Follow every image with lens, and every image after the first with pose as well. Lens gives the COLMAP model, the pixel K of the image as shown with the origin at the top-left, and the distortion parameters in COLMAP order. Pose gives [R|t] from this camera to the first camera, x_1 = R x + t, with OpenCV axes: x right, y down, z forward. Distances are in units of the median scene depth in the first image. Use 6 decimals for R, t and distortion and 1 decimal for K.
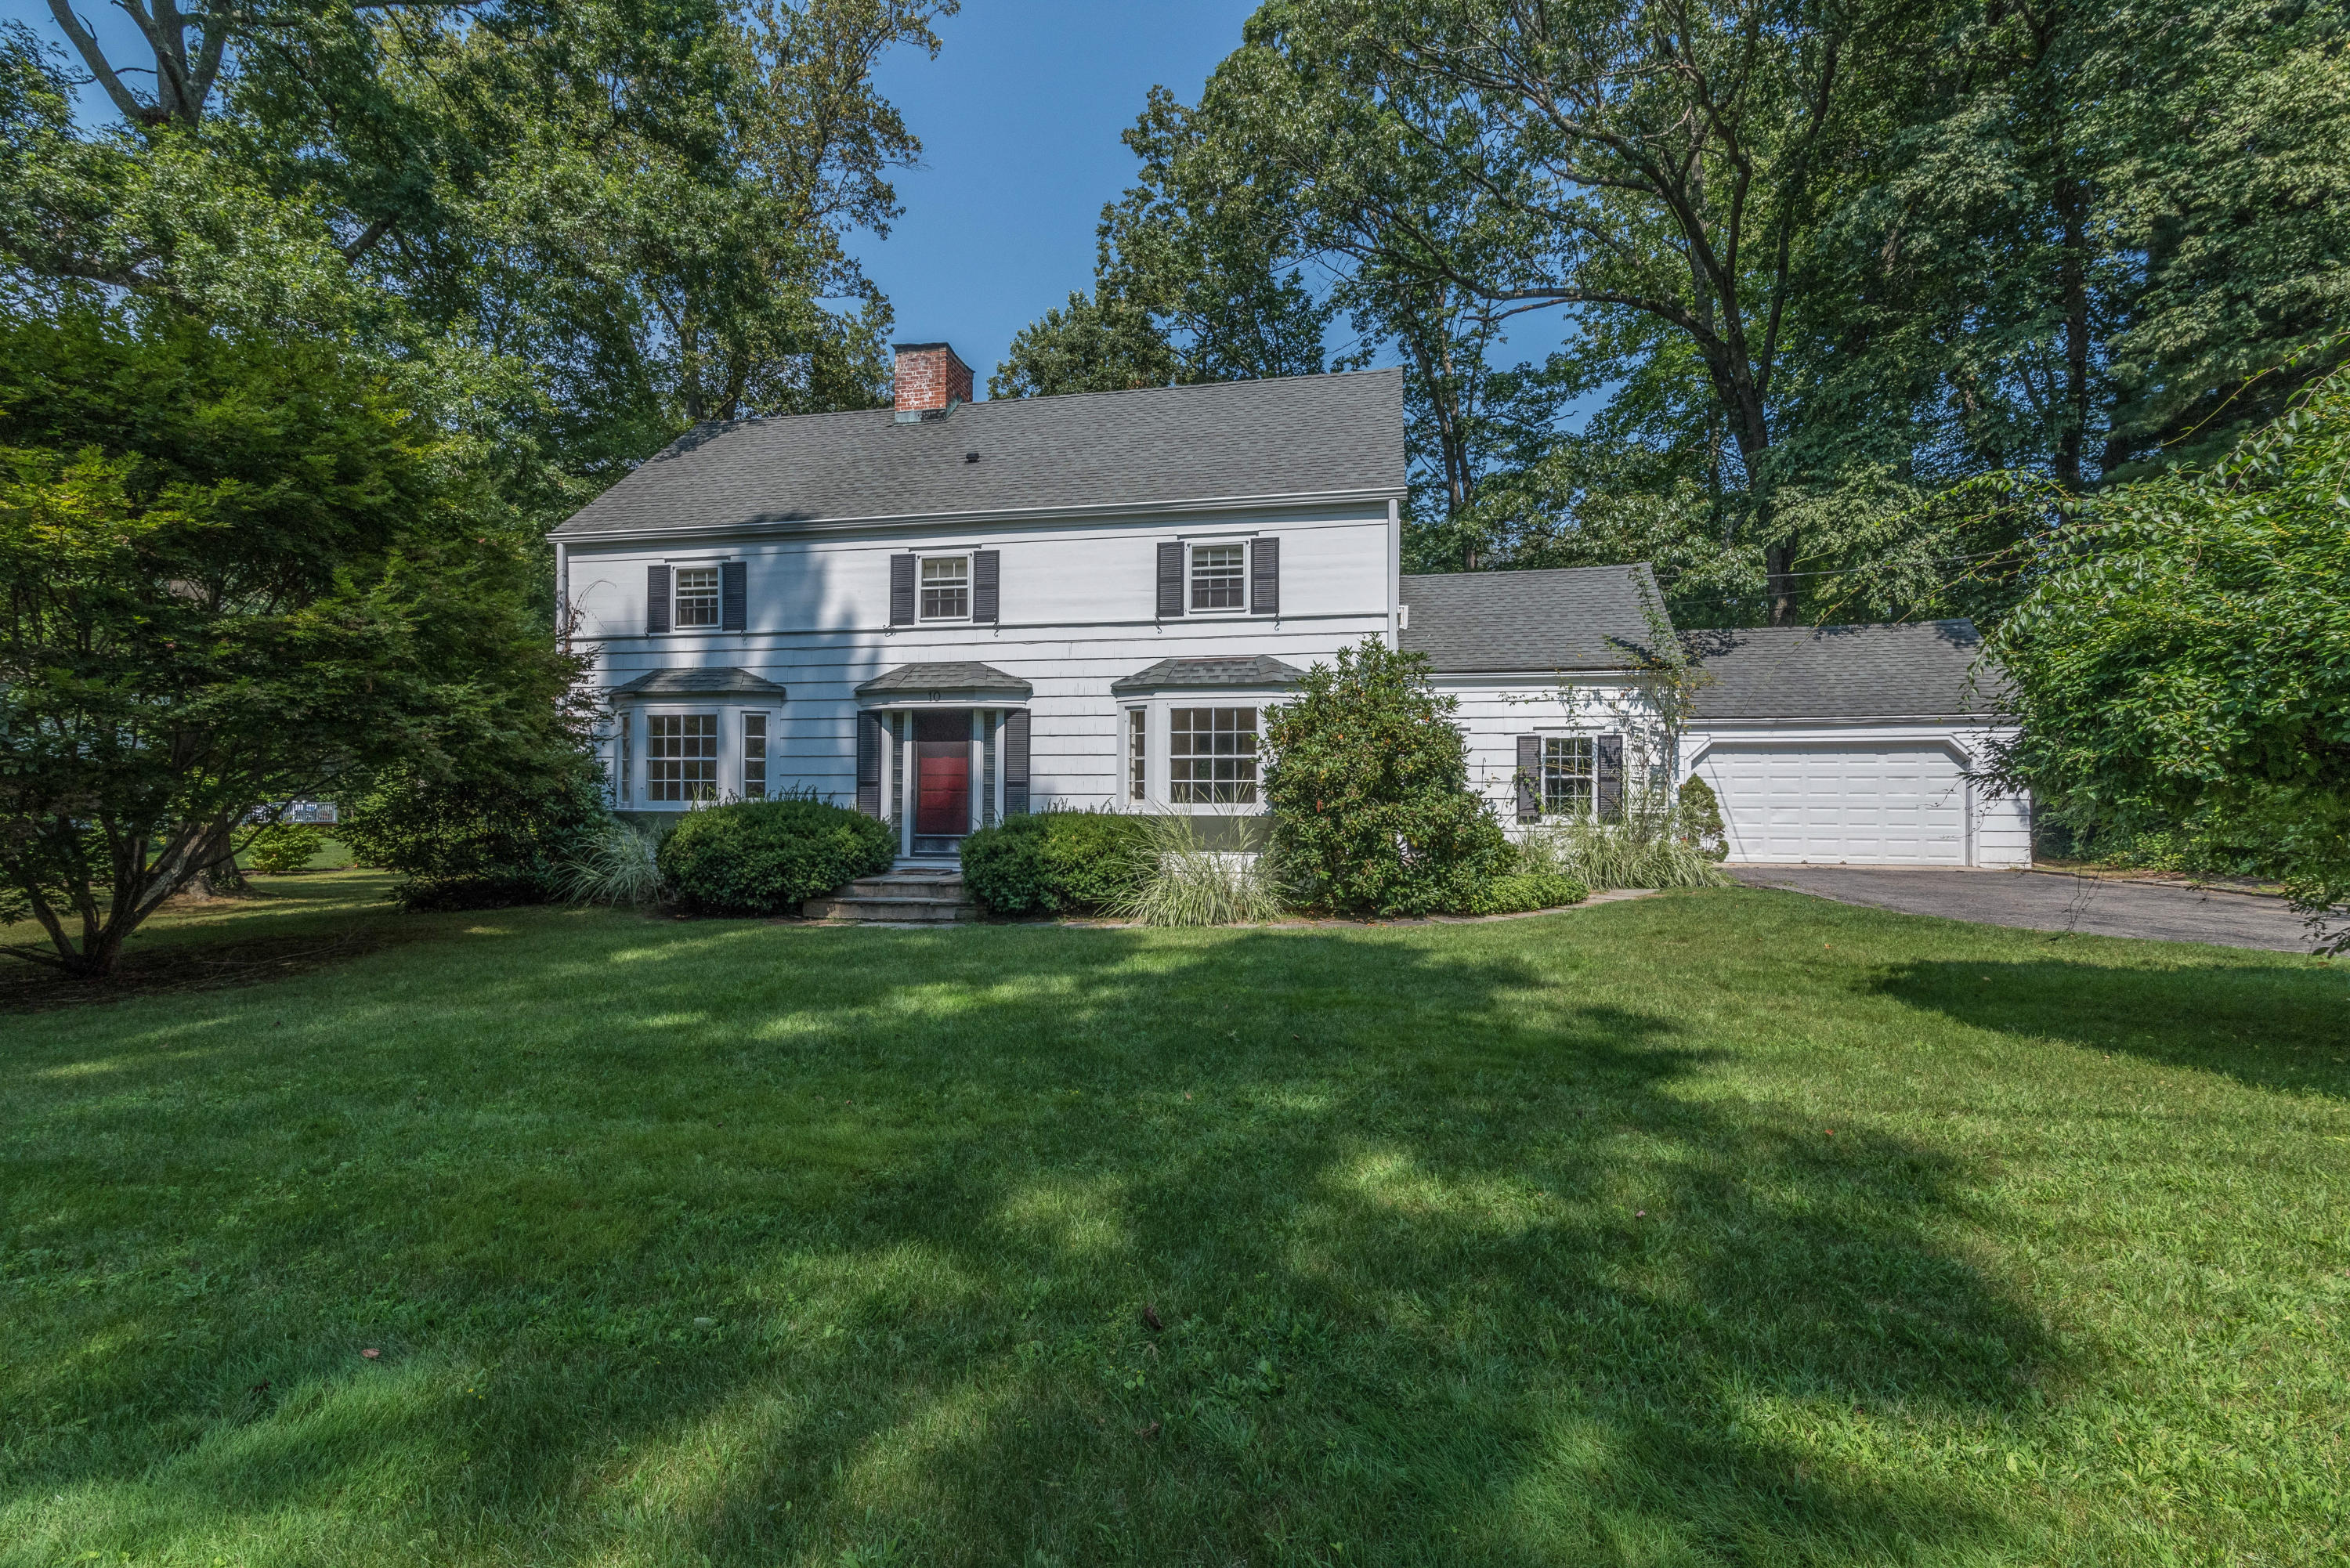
lens RADIAL K [[1067.4, 0, 1164.1], [0, 1067.4, 797.0], [0, 0, 1]] dist [0.002270, 0.000247]
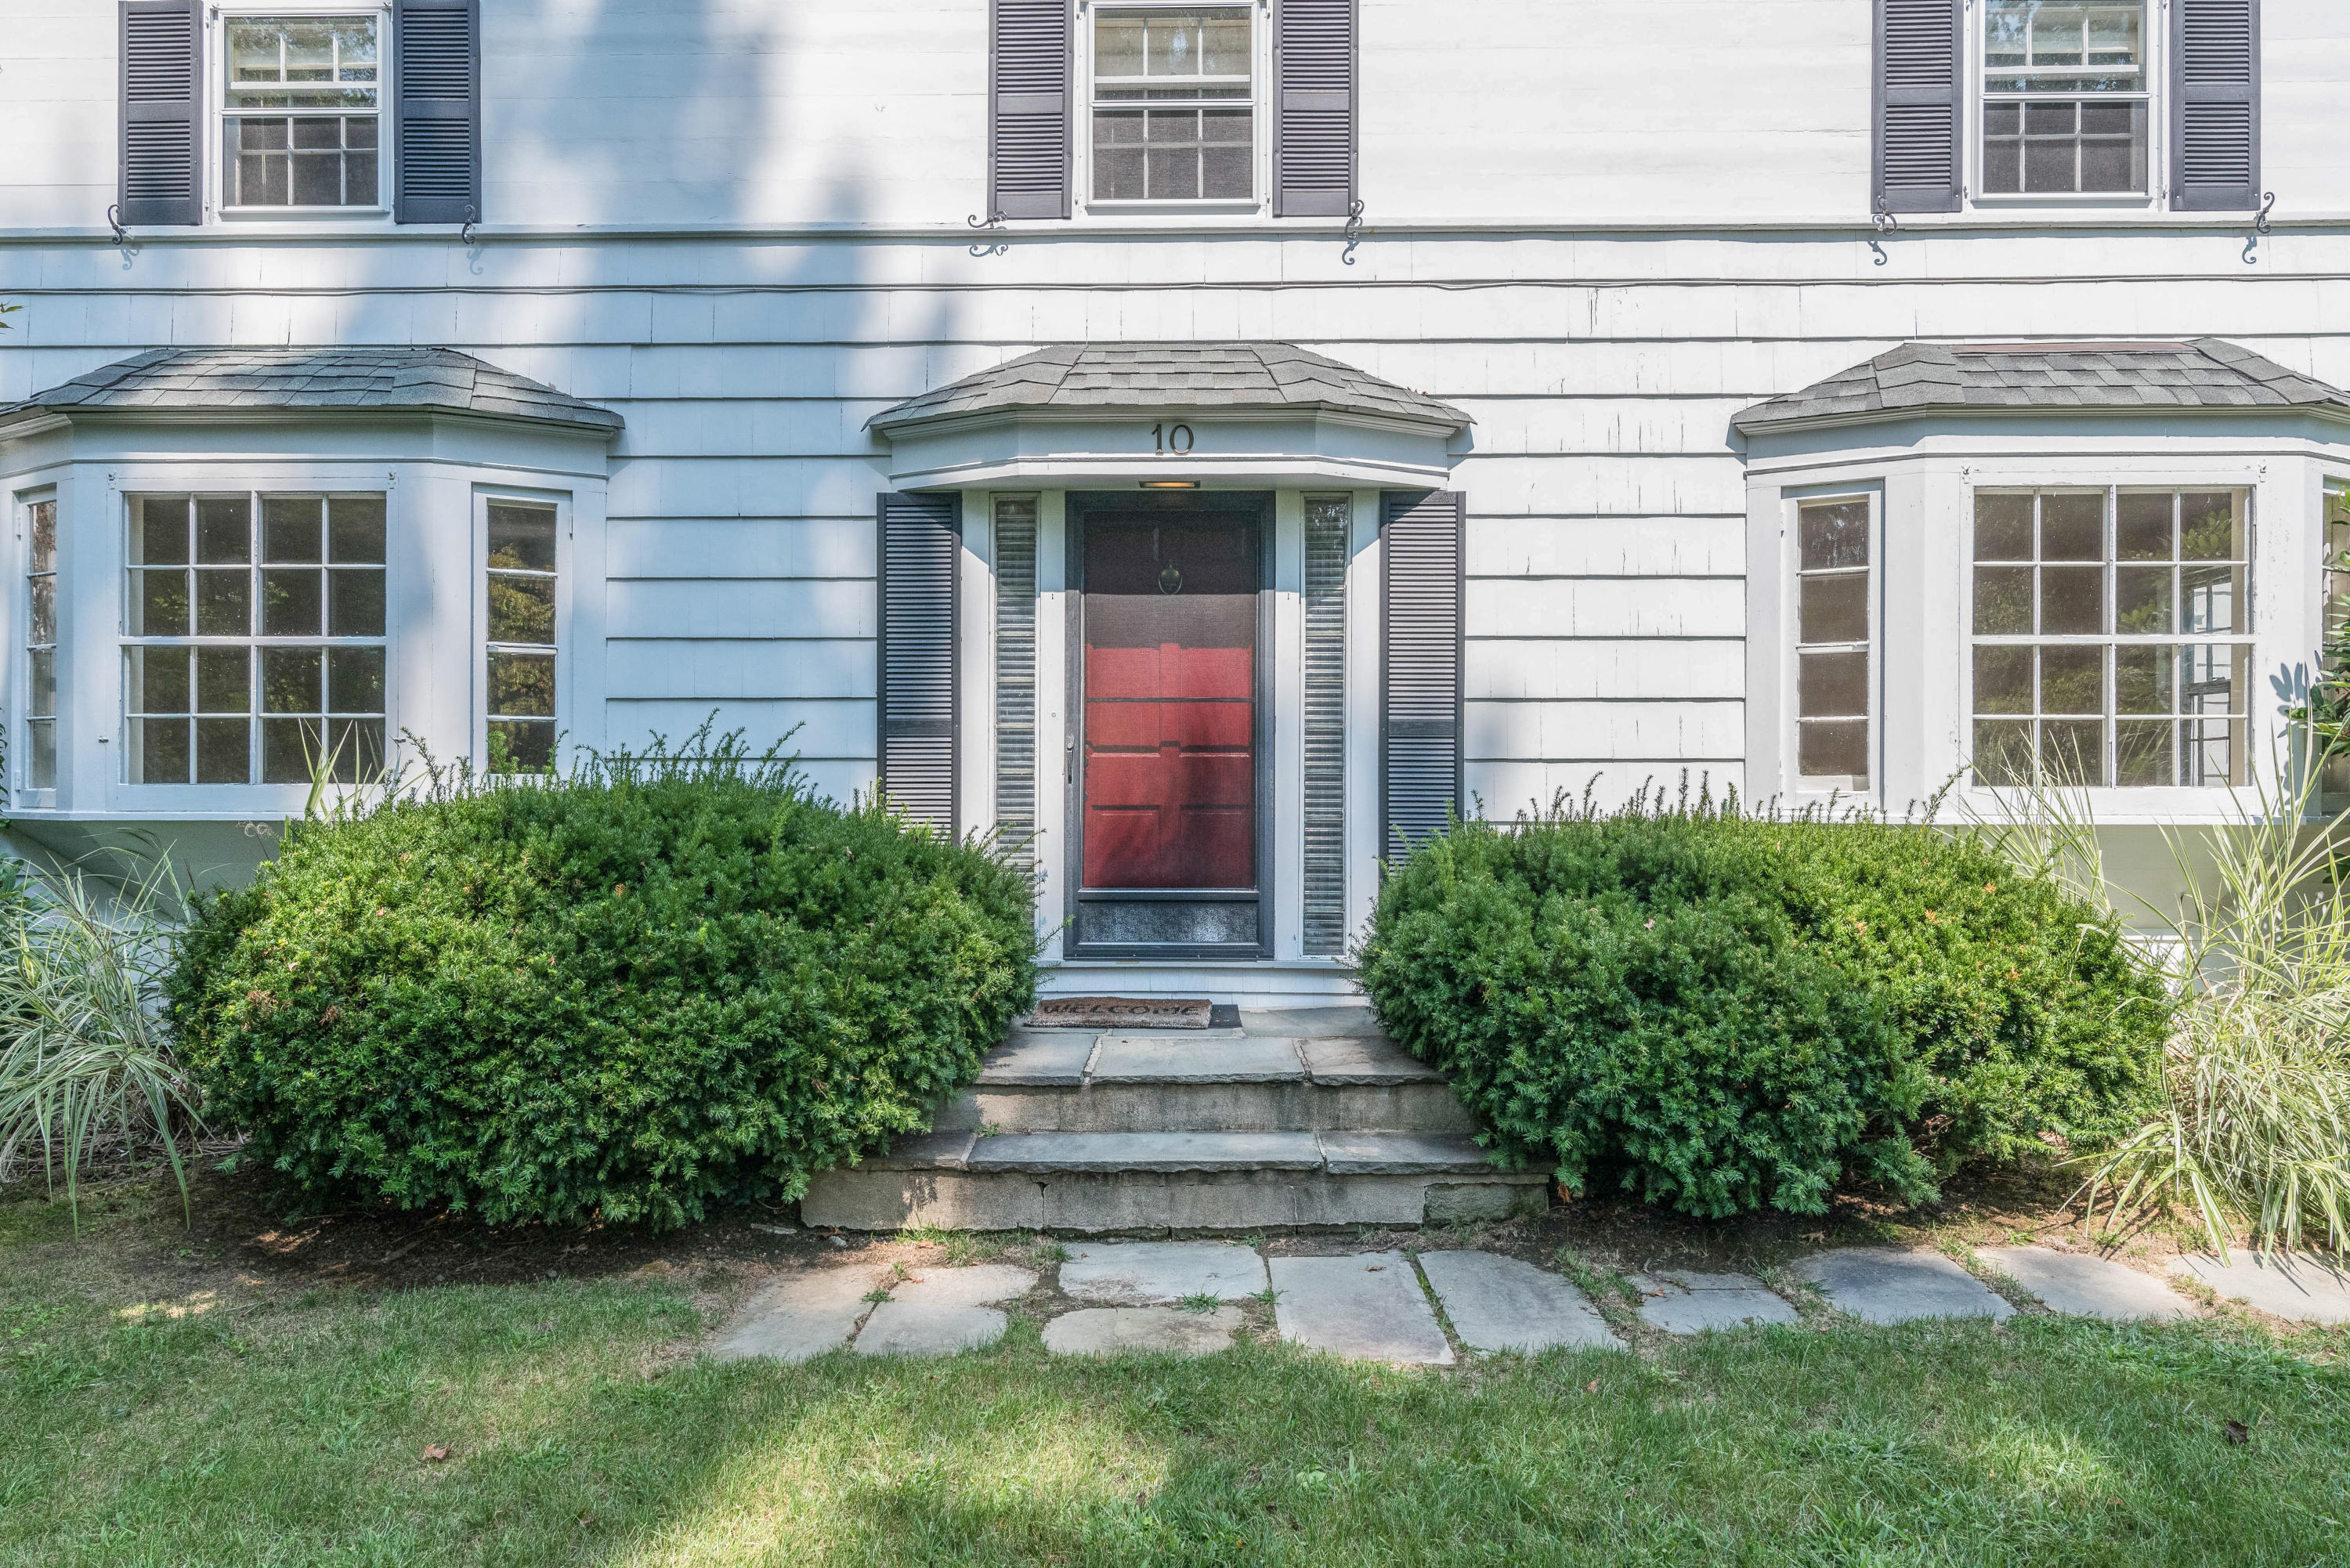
lens RADIAL K [[1438.1, 0, 1174.7], [0, 1438.1, 793.9], [0, 0, 1]] dist [-0.000636, 0.000477]
pose [[0.982690, -0.005321, 0.185183, -0.285011], [0.002821, 0.999901, 0.013758, 0.001411], [-0.185237, -0.012998, 0.982608, 0.580767]]
